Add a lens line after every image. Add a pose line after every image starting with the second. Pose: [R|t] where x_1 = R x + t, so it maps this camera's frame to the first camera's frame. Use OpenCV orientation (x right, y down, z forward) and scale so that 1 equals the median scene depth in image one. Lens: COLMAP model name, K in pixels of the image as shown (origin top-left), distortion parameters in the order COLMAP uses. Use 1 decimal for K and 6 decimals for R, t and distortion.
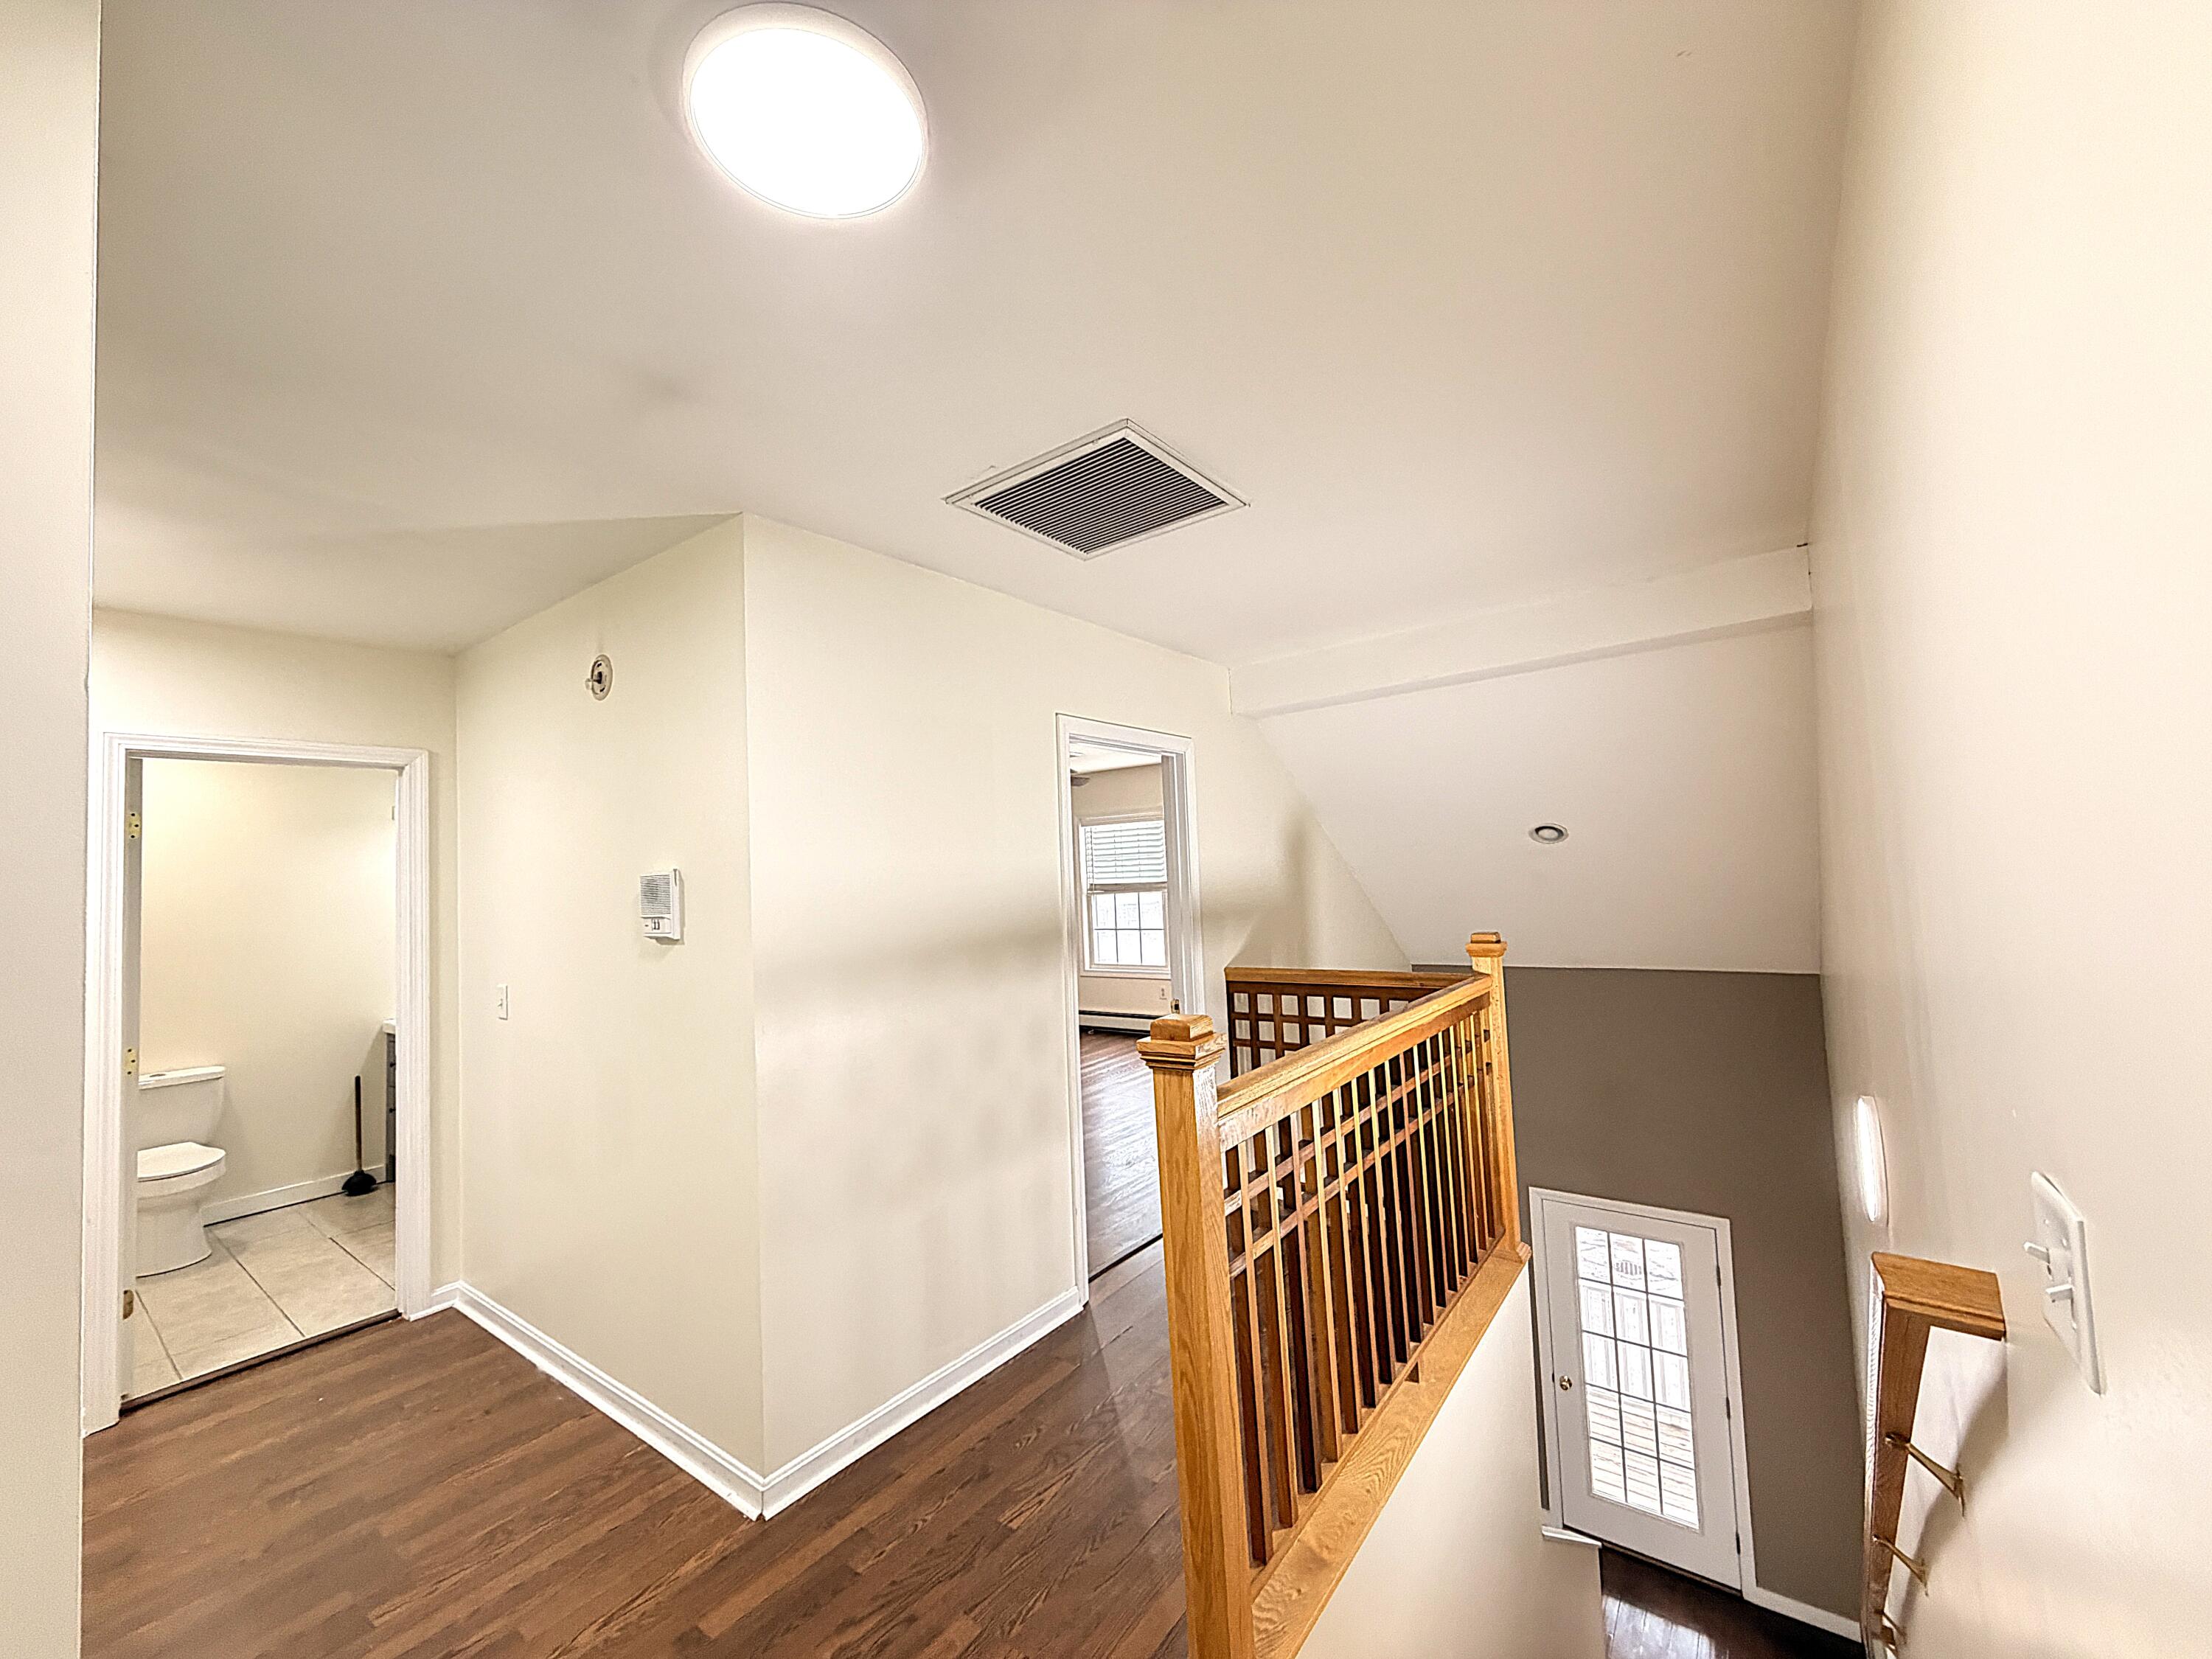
lens RADIAL K [[879.4, 0, 1106.0], [0, 879.4, 829.5], [0, 0, 1]] dist [-0.000307, -0.000286]
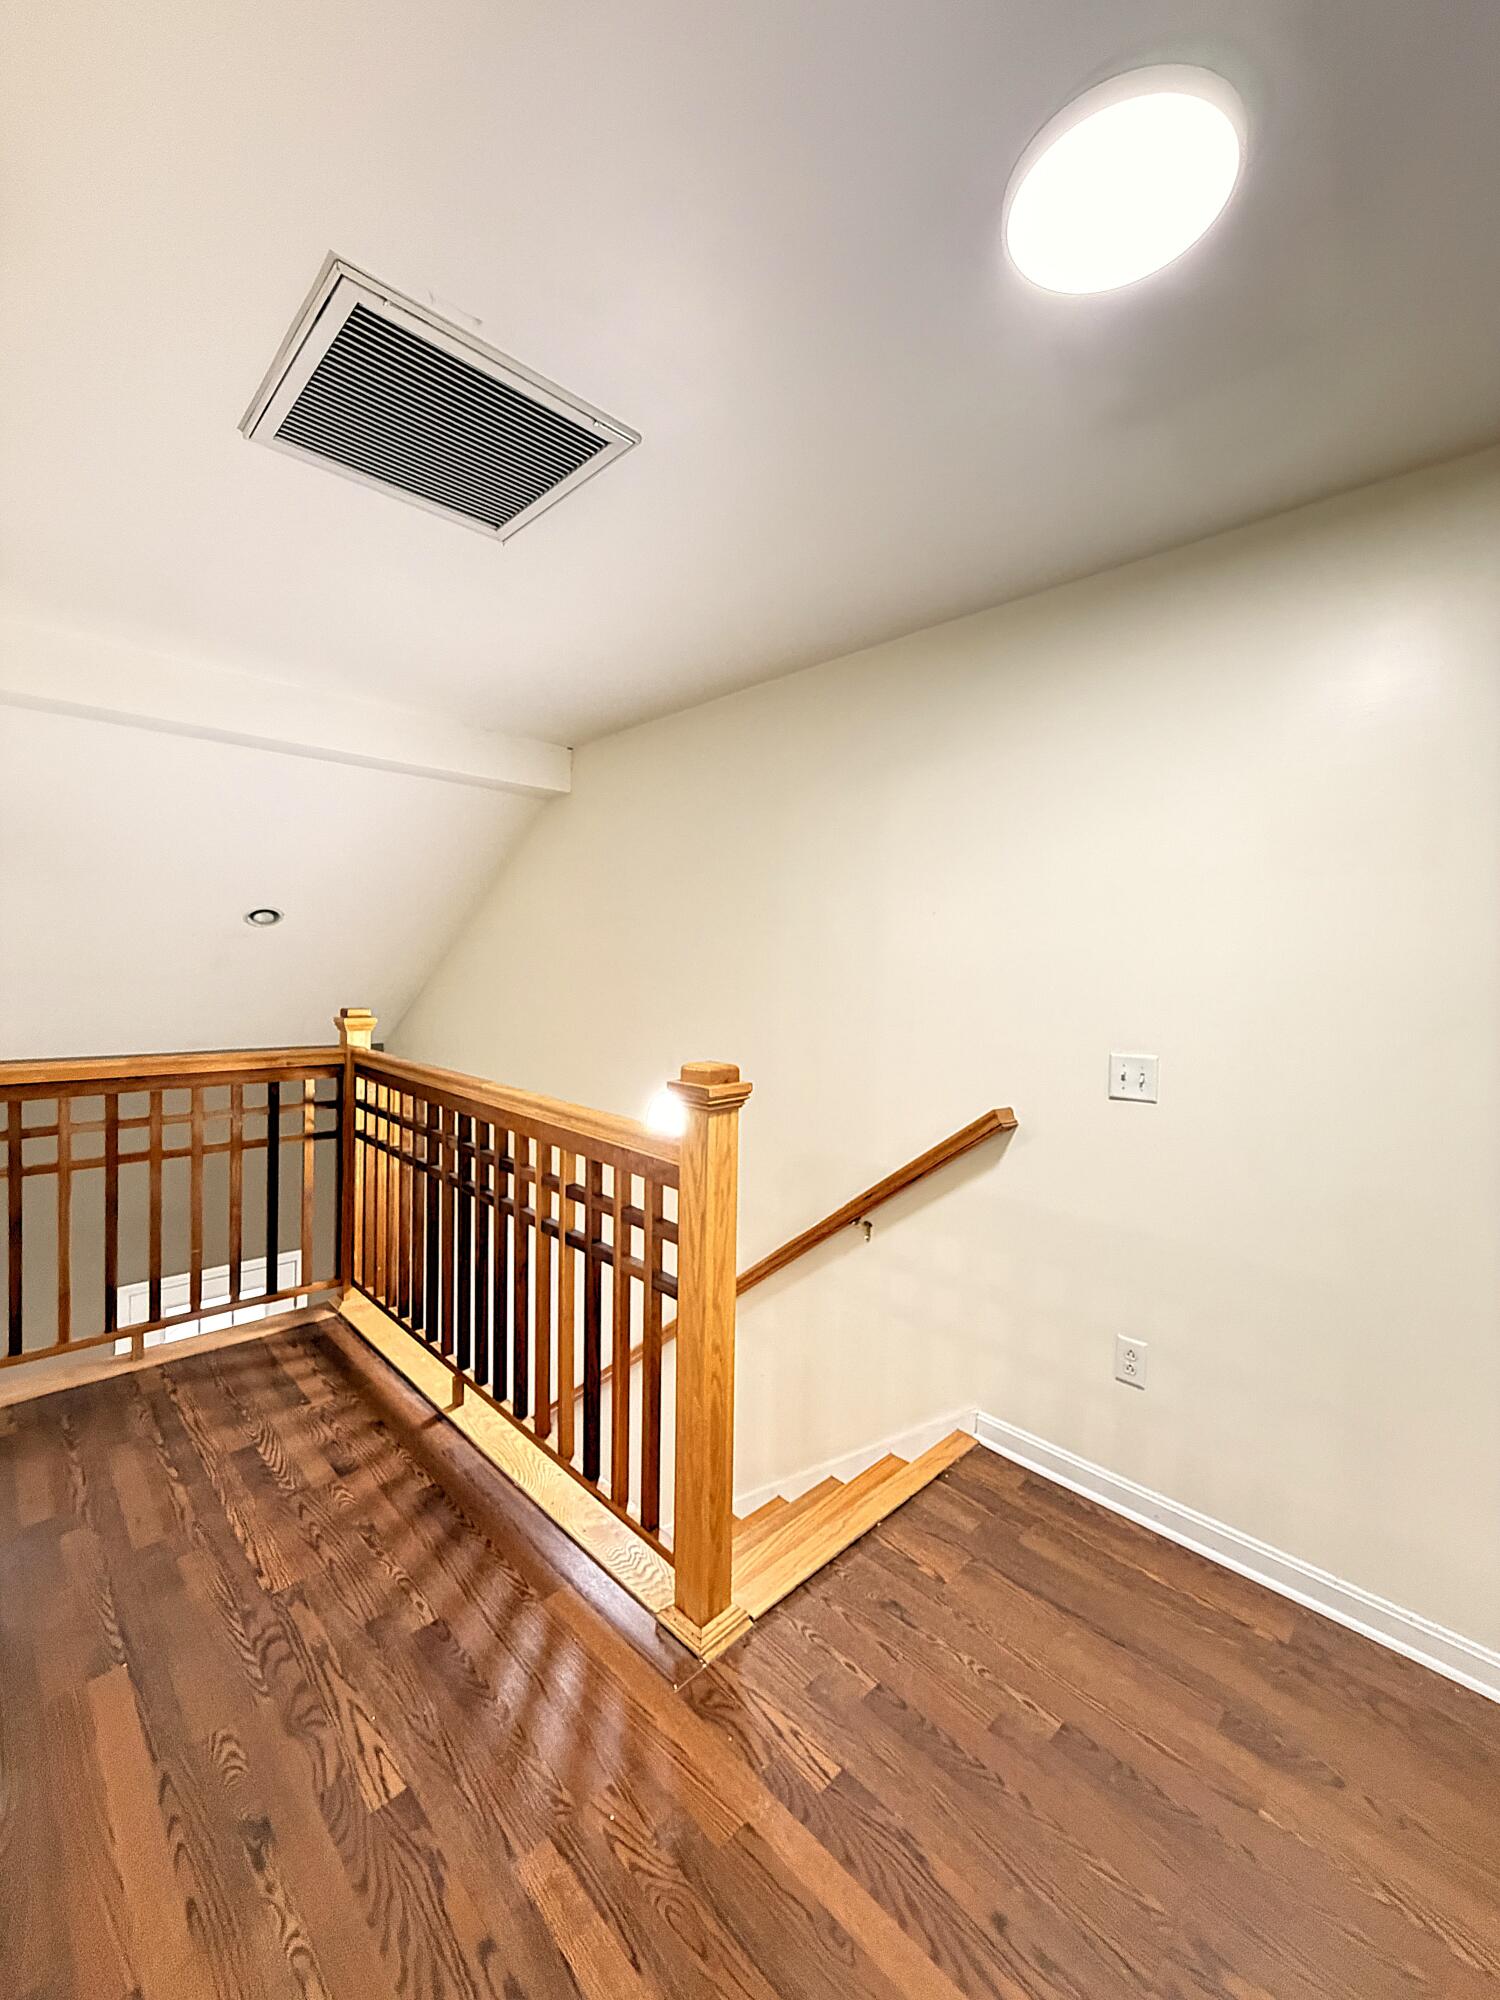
lens RADIAL K [[795.1, 0, 750.0], [0, 795.1, 1000.0], [0, 0, 1]] dist [-0.000307, -0.000286]
pose [[0.150382, 0.006805, 0.988604, -0.482014], [-0.085973, 0.996278, 0.006220, 0.068414], [-0.984883, -0.085929, 0.150408, 0.443299]]
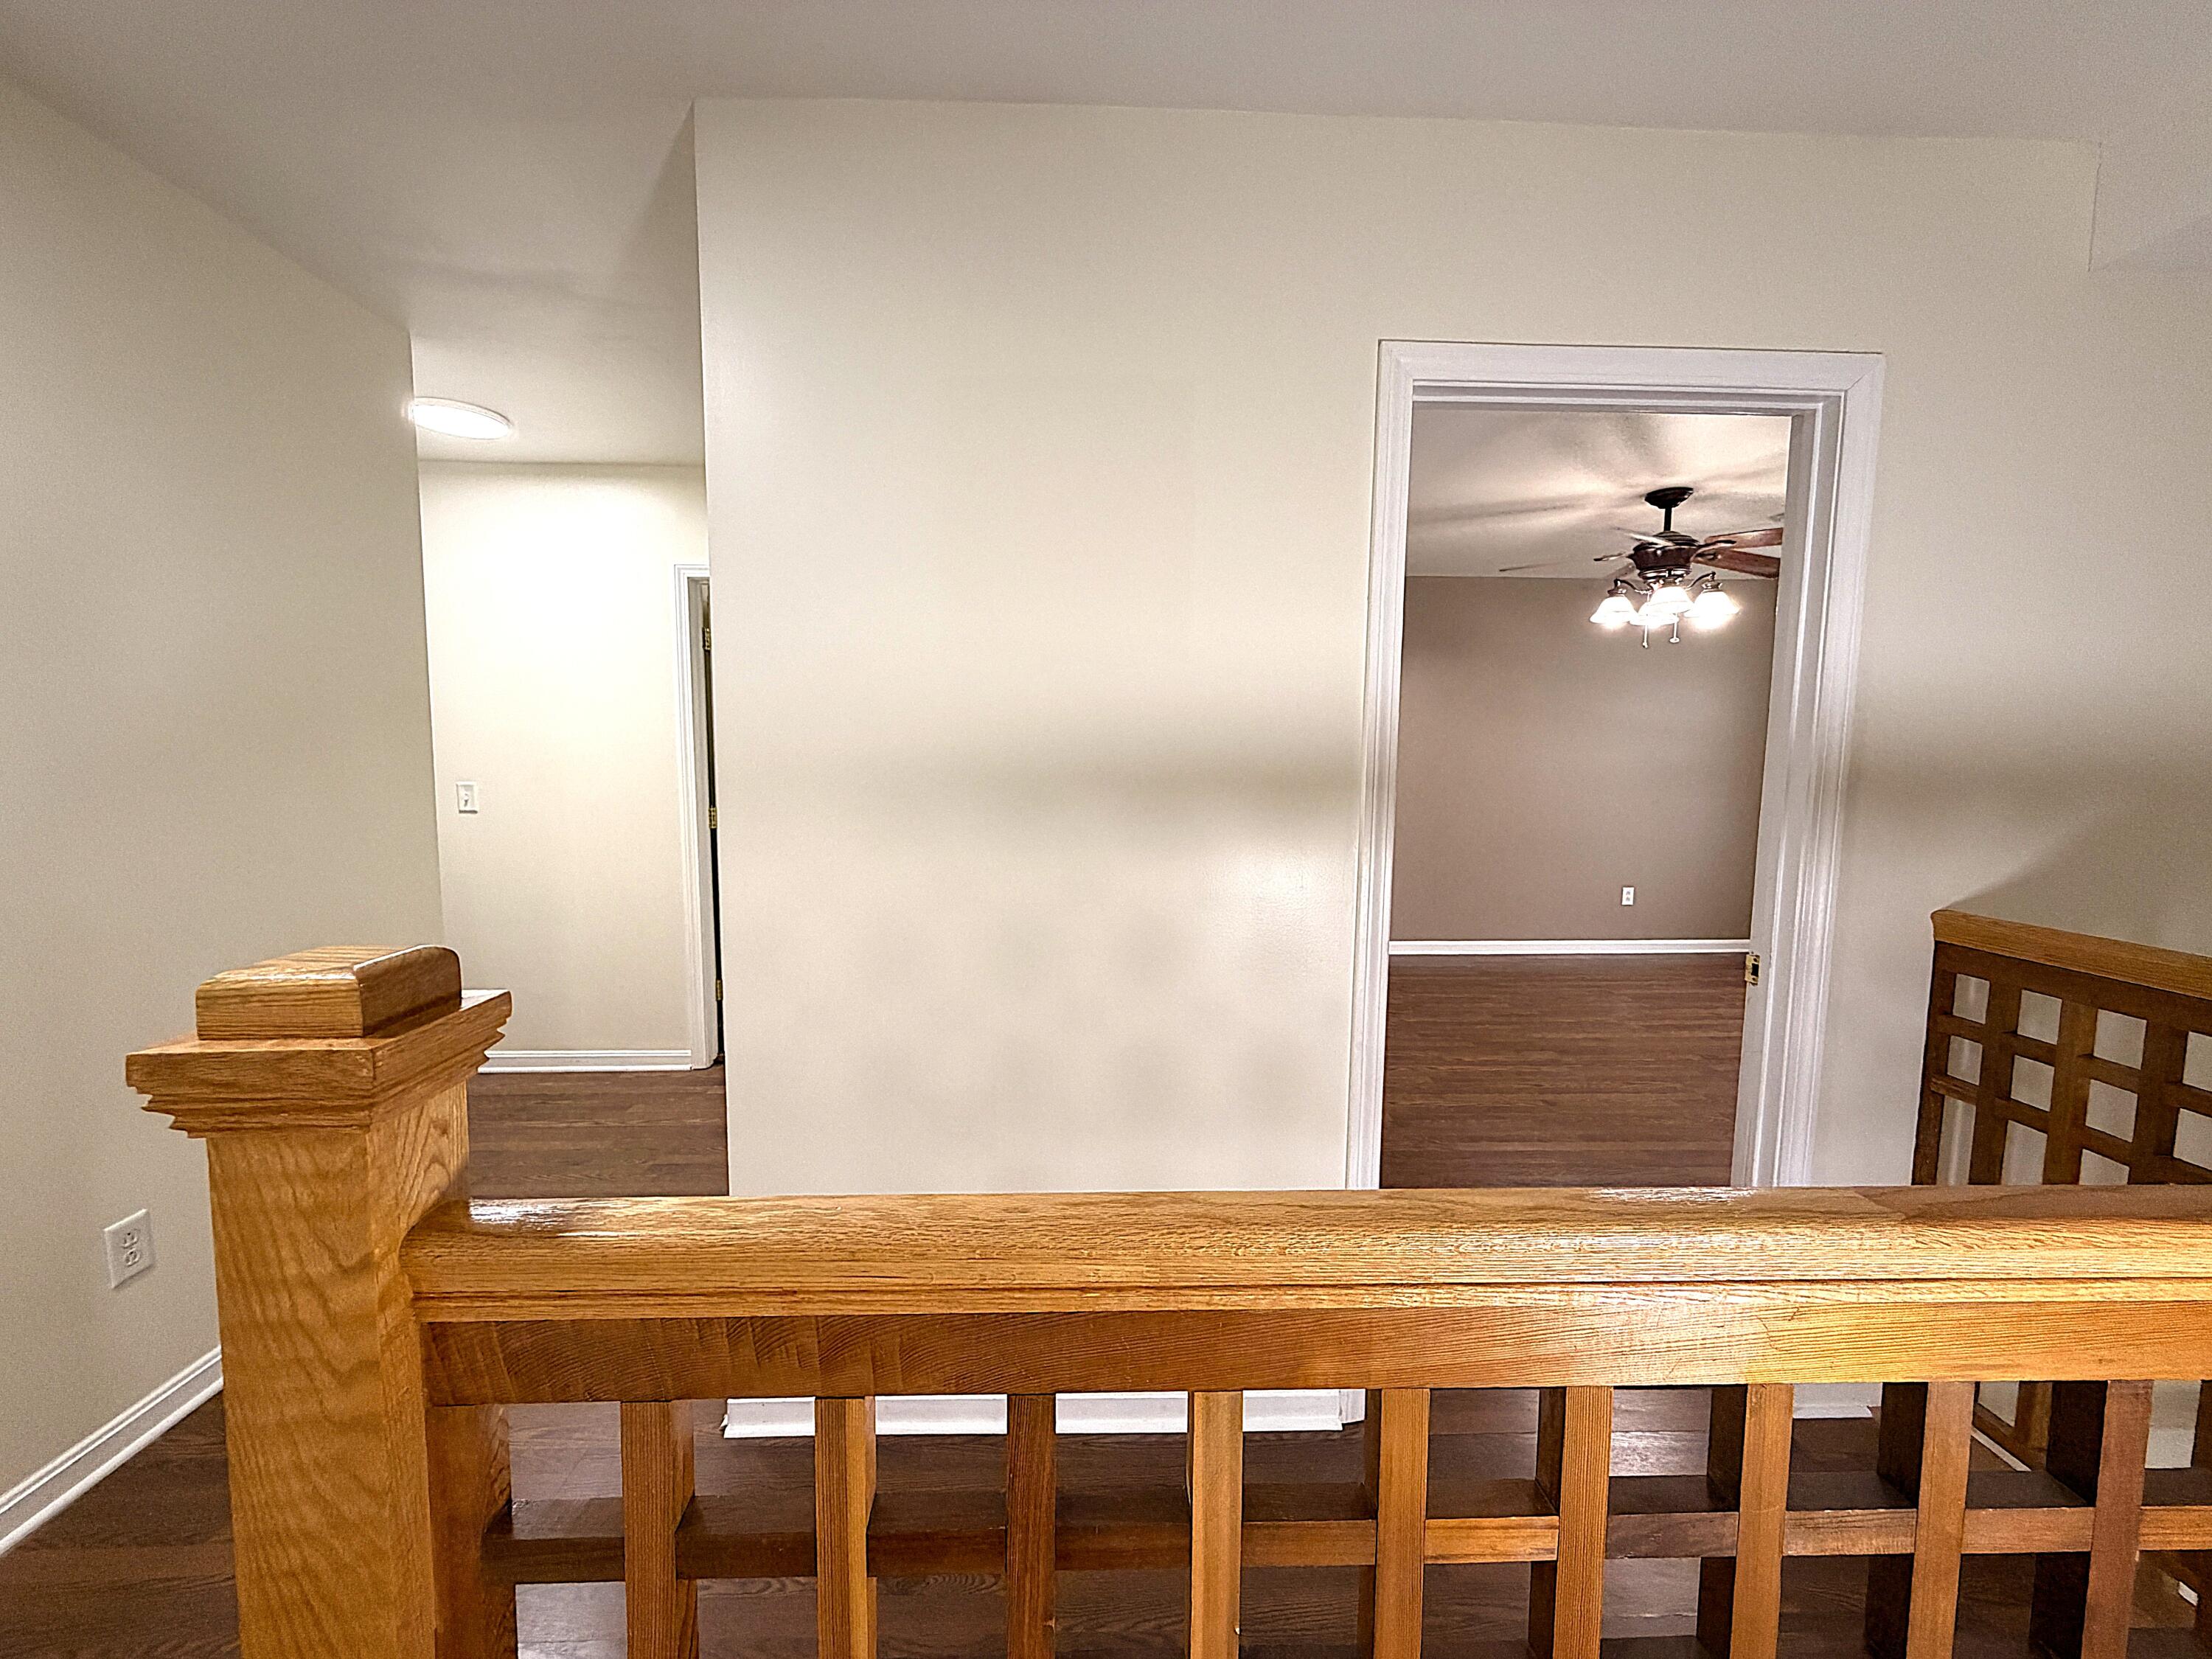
lens RADIAL K [[879.4, 0, 1106.0], [0, 879.4, 829.5], [0, 0, 1]] dist [-0.000307, -0.000286]
pose [[0.626413, 0.120971, -0.770047, 0.275211], [0.004527, 0.987303, 0.158783, 0.063133], [0.779478, -0.102950, 0.617912, 0.559900]]
